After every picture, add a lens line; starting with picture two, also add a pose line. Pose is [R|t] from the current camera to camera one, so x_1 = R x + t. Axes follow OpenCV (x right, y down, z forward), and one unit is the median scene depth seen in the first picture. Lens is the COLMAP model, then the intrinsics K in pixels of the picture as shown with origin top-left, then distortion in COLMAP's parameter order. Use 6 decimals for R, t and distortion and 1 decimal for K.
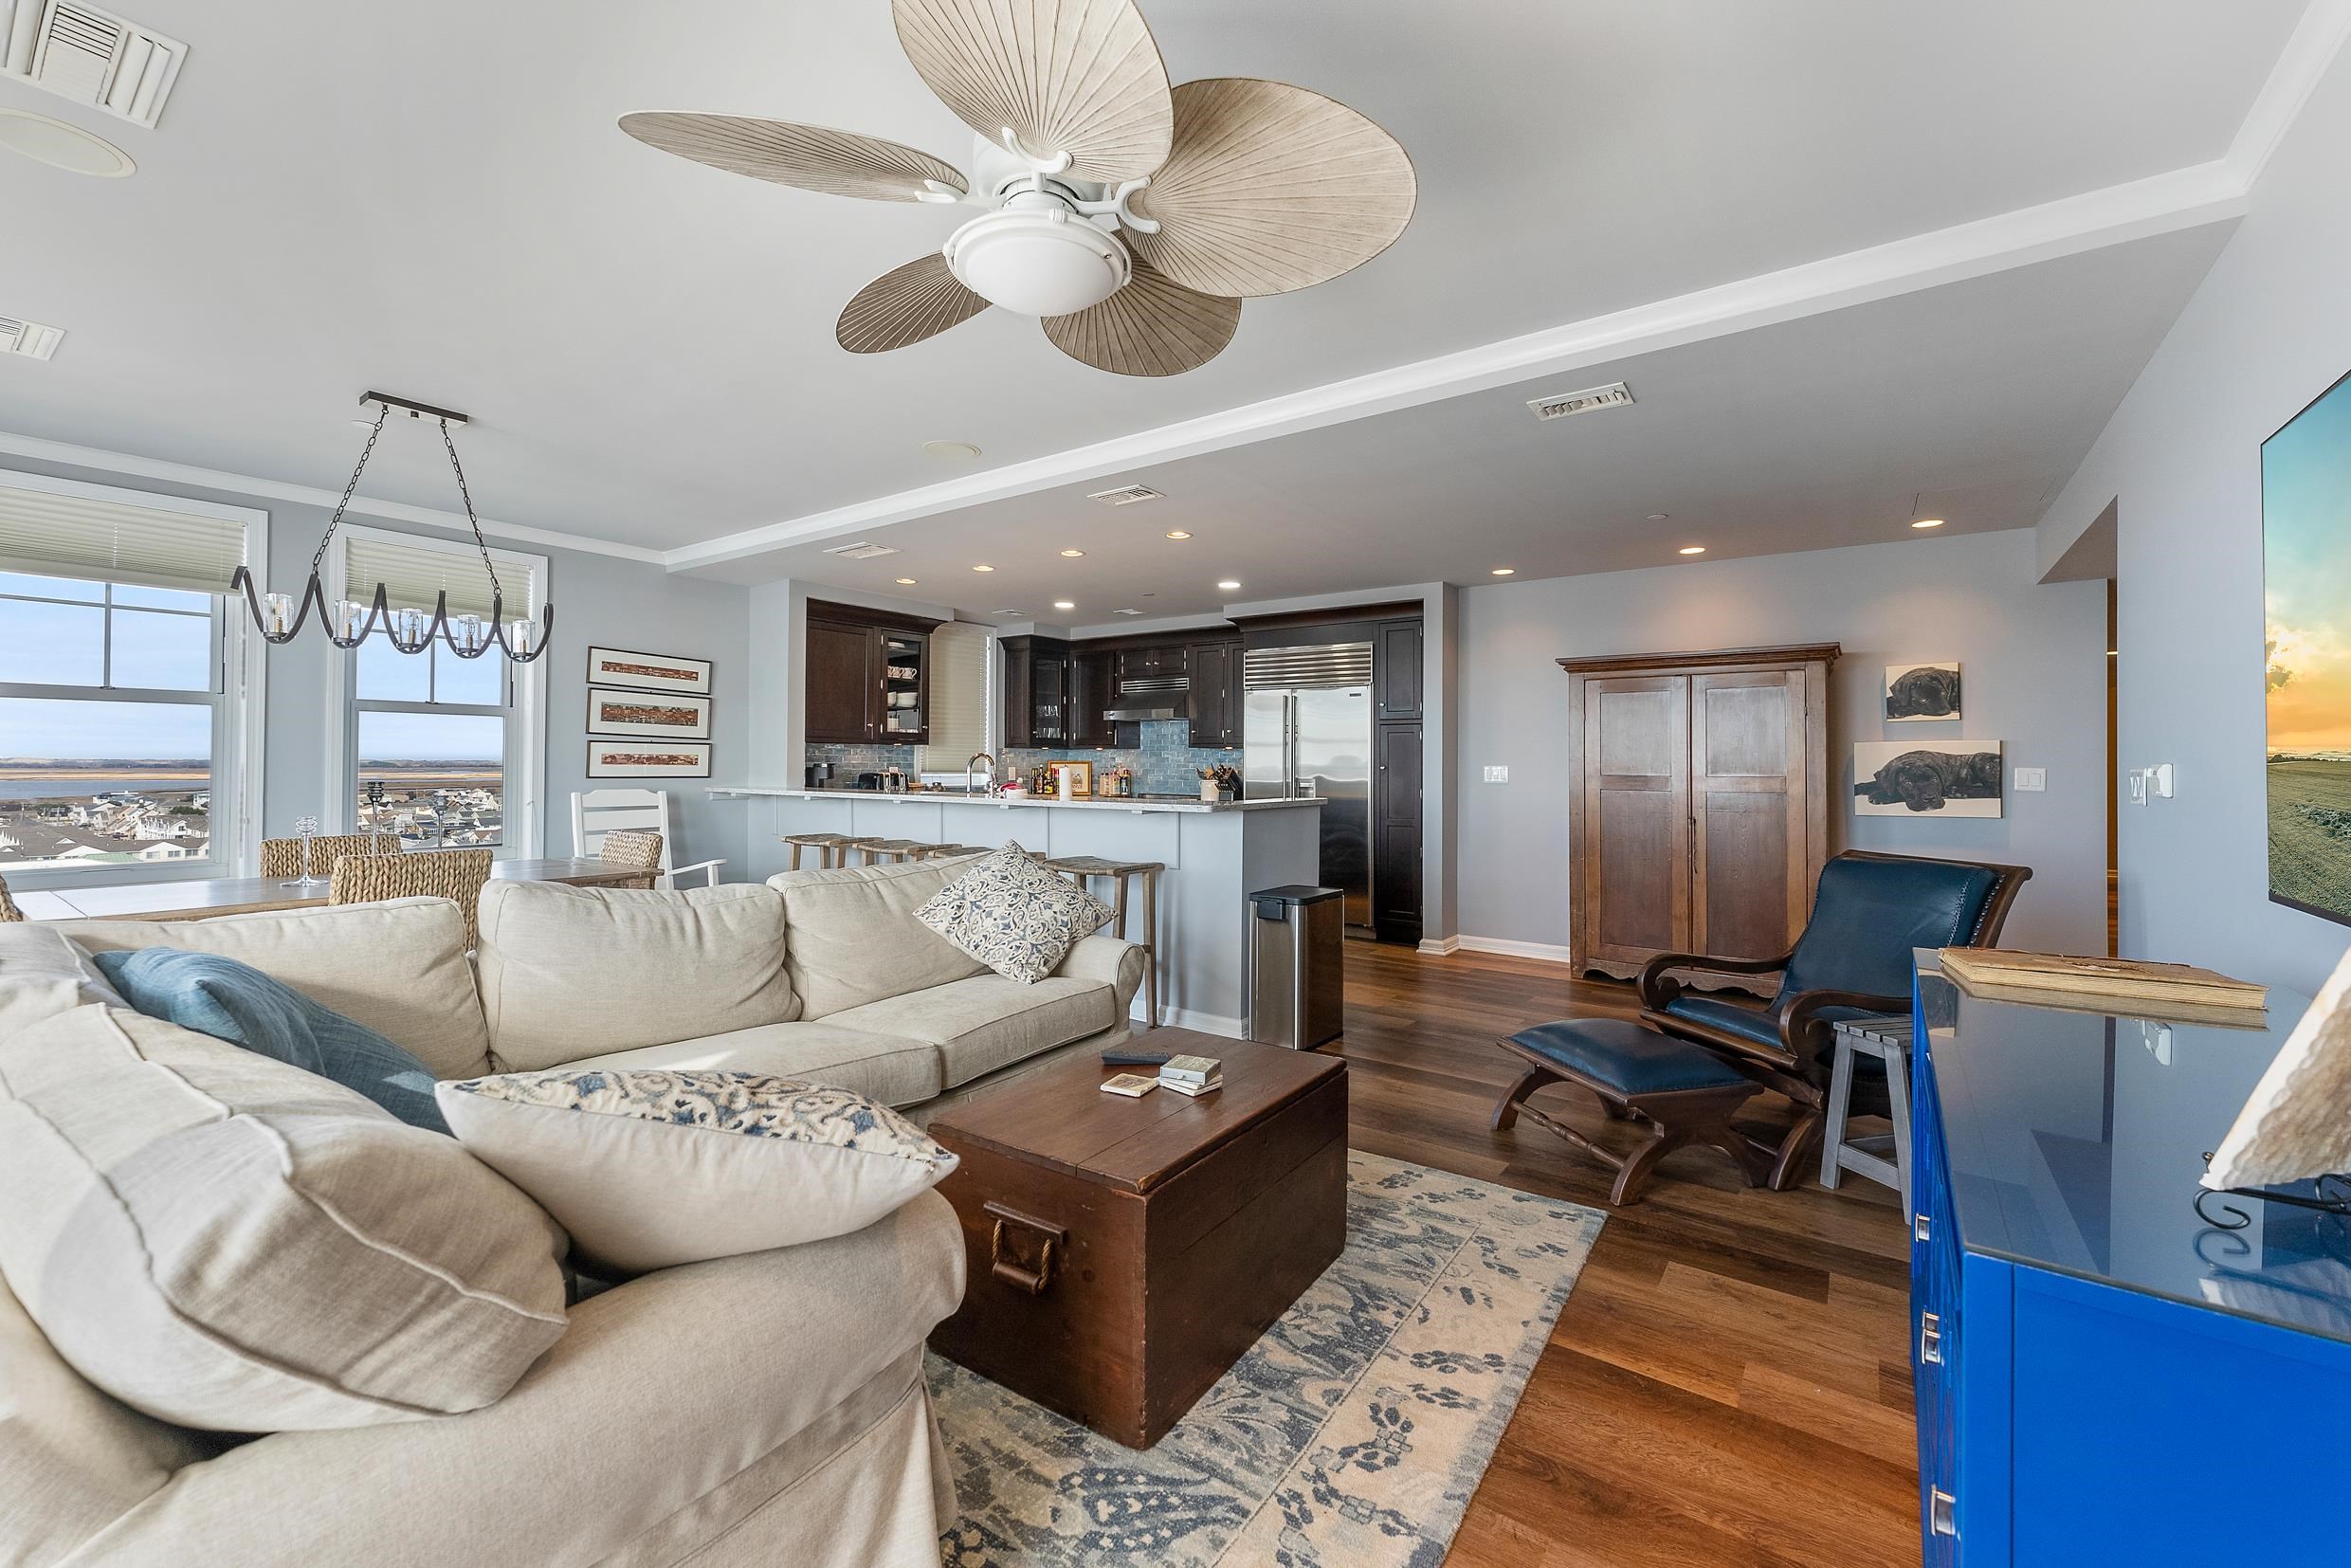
lens RADIAL K [[957.7, 0, 1185.0], [0, 957.7, 755.8], [0, 0, 1]] dist [-0.001151, -0.000198]
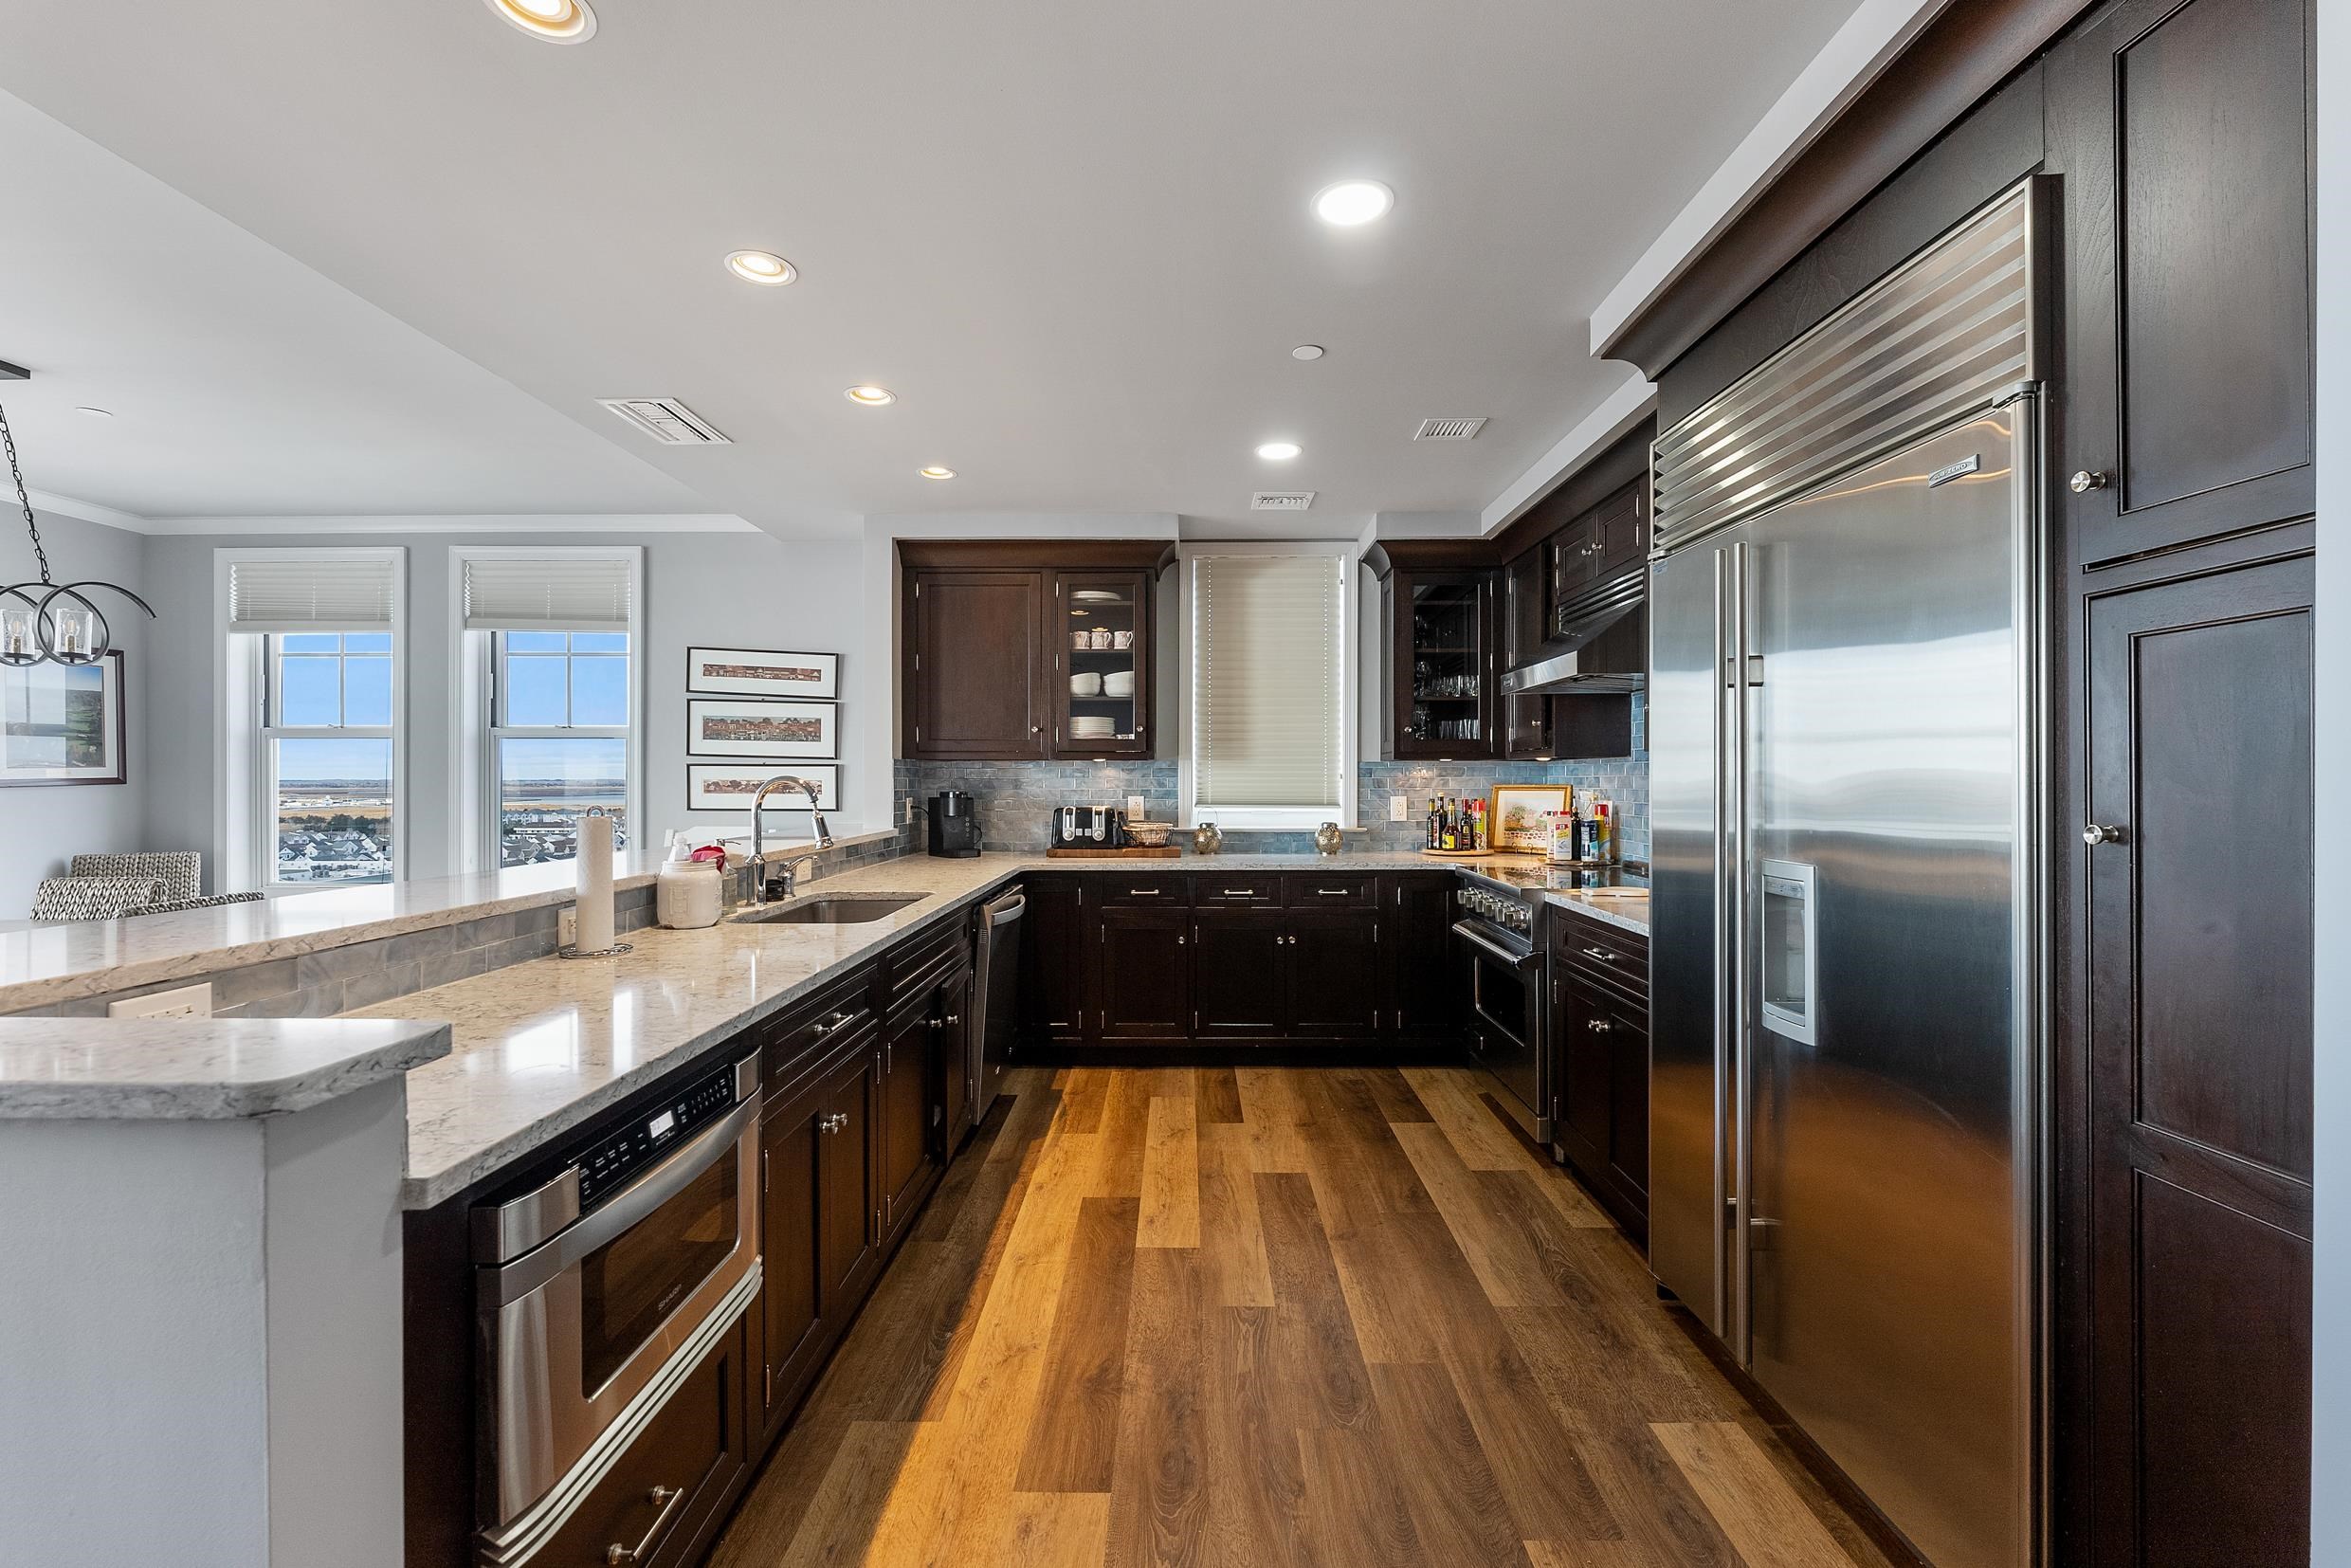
lens RADIAL K [[957.7, 0, 1175.5], [0, 957.7, 783.4], [0, 0, 1]] dist [-0.001151, -0.000198]
pose [[0.563403, 0.000805, -0.826182, 0.252377], [0.011274, 0.999899, 0.008663, -0.001095], [0.826106, -0.014195, 0.563337, 0.753033]]
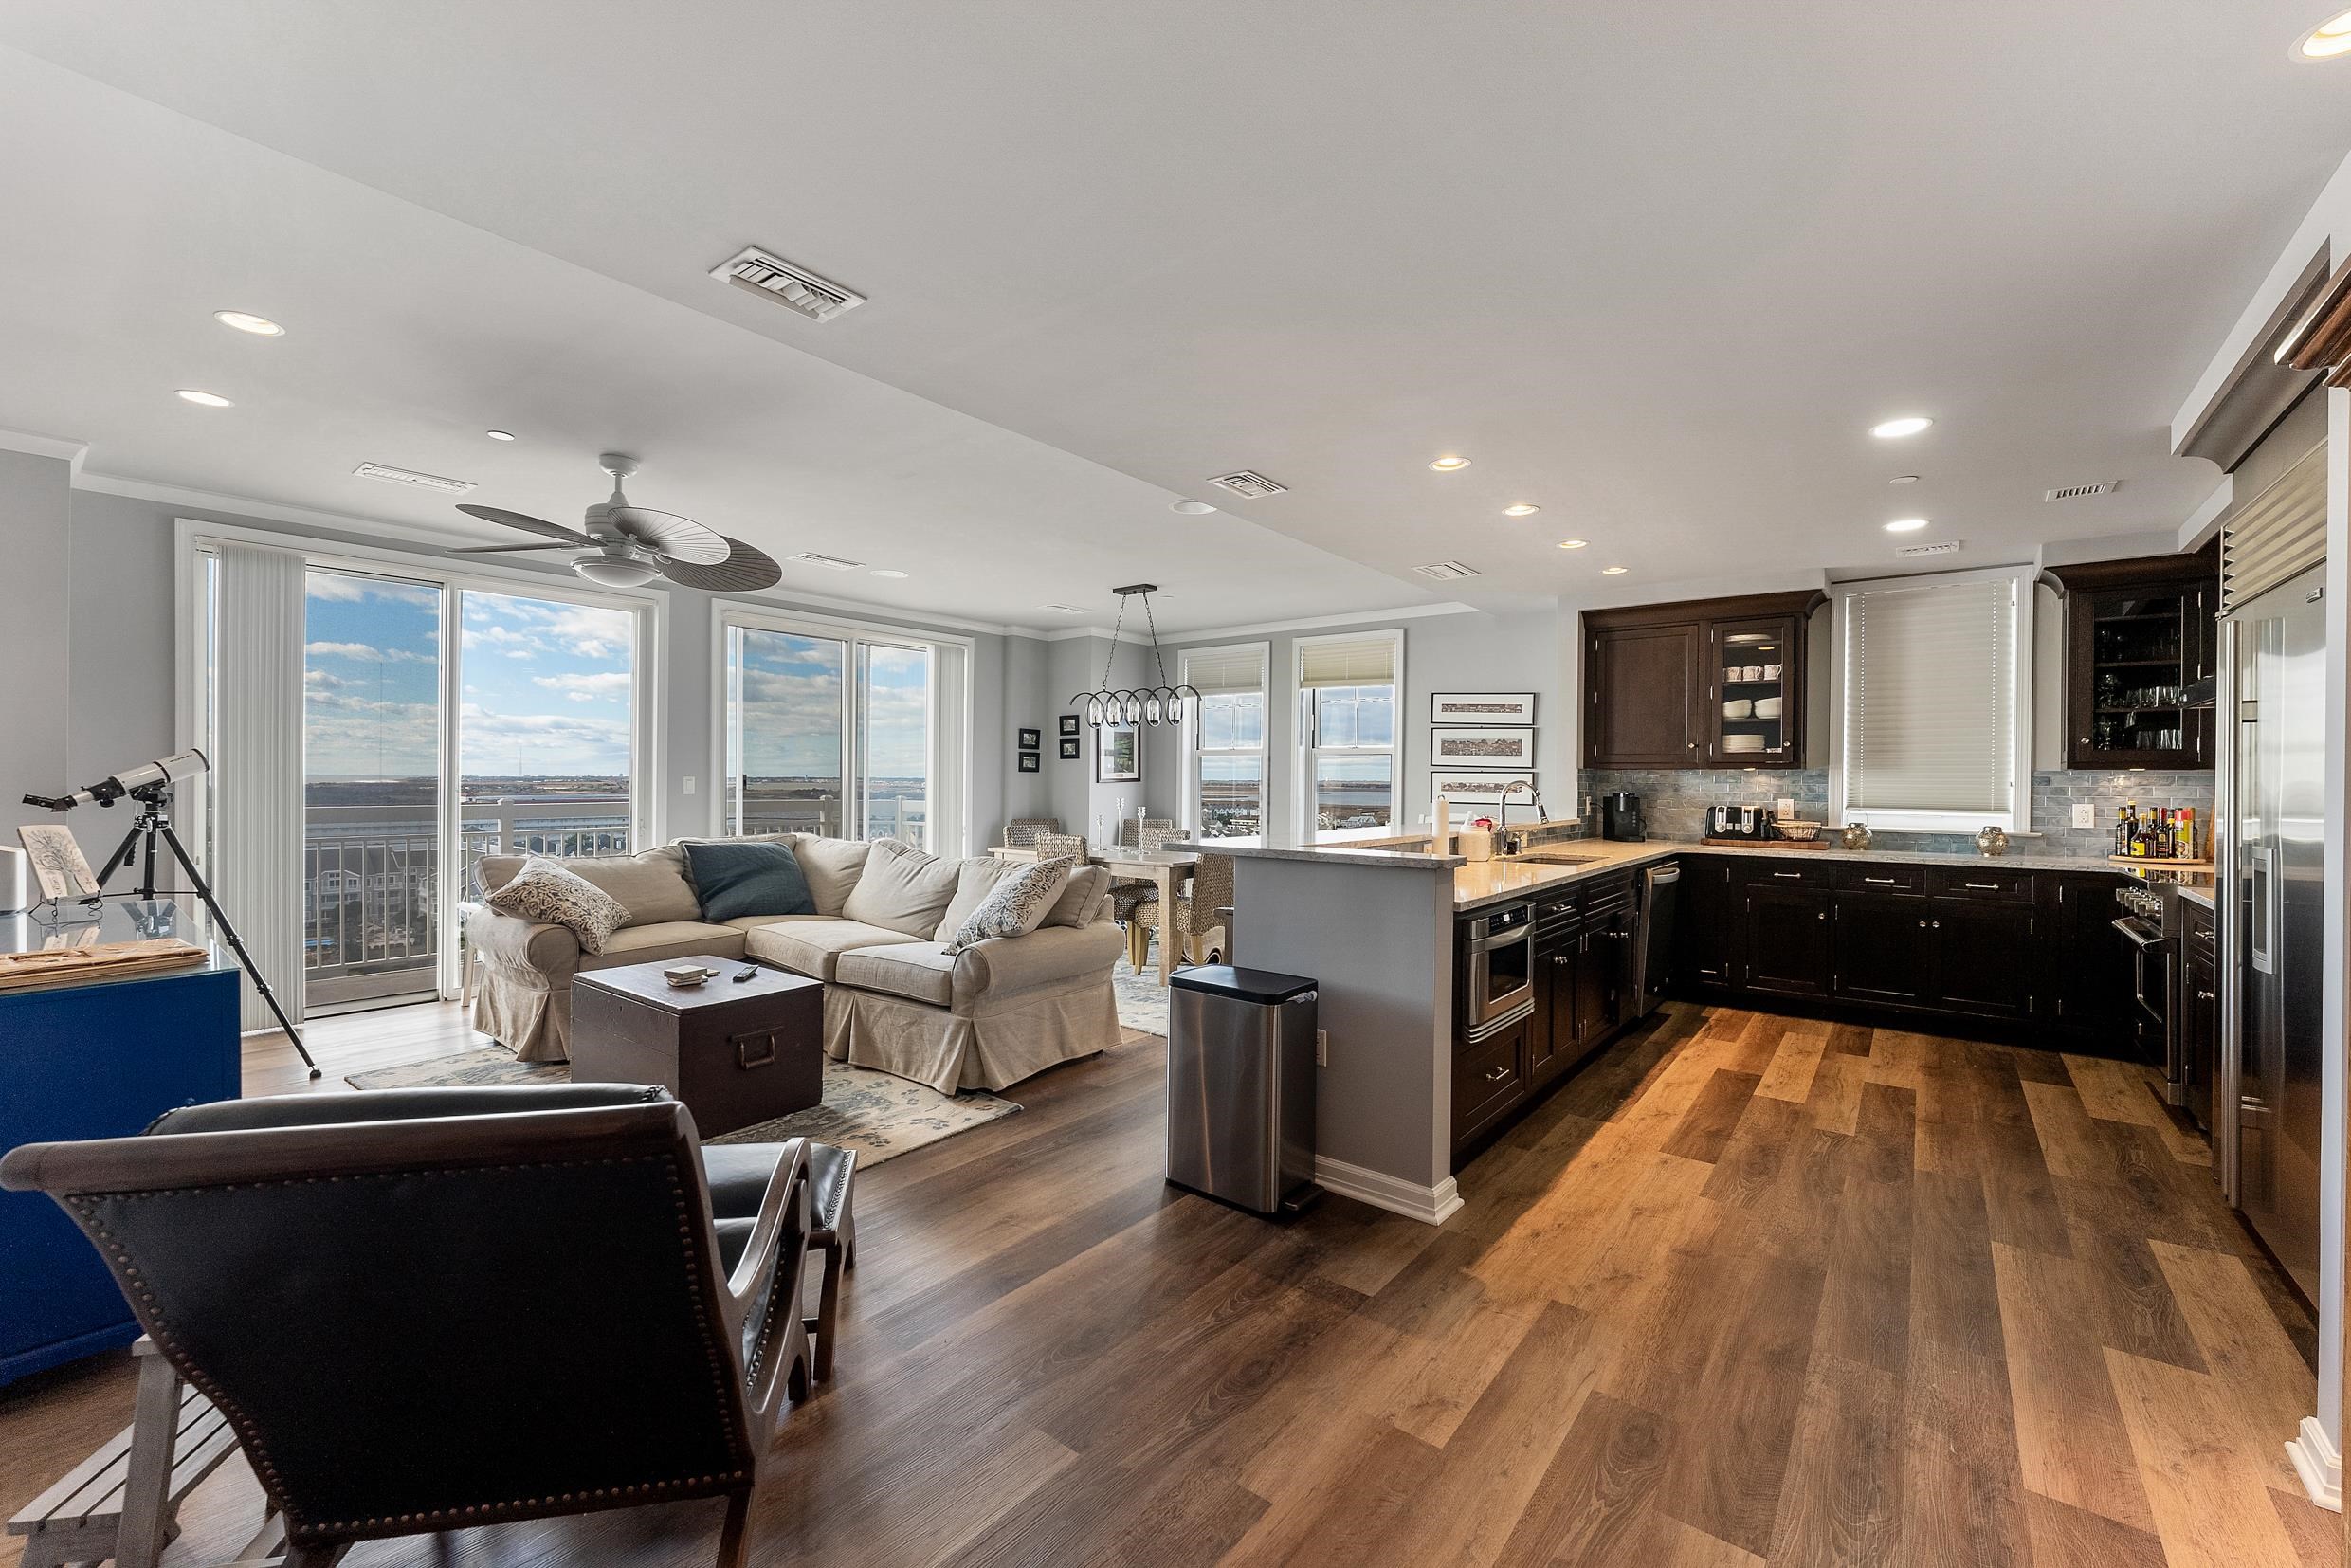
lens RADIAL K [[957.7, 0, 1179.4], [0, 957.7, 780.6], [0, 0, 1]] dist [-0.001151, -0.000198]
pose [[-0.056829, -0.002073, -0.998382, 0.528550], [0.002672, 0.999994, -0.002229, -0.001769], [0.998380, -0.002795, -0.056823, 0.638542]]
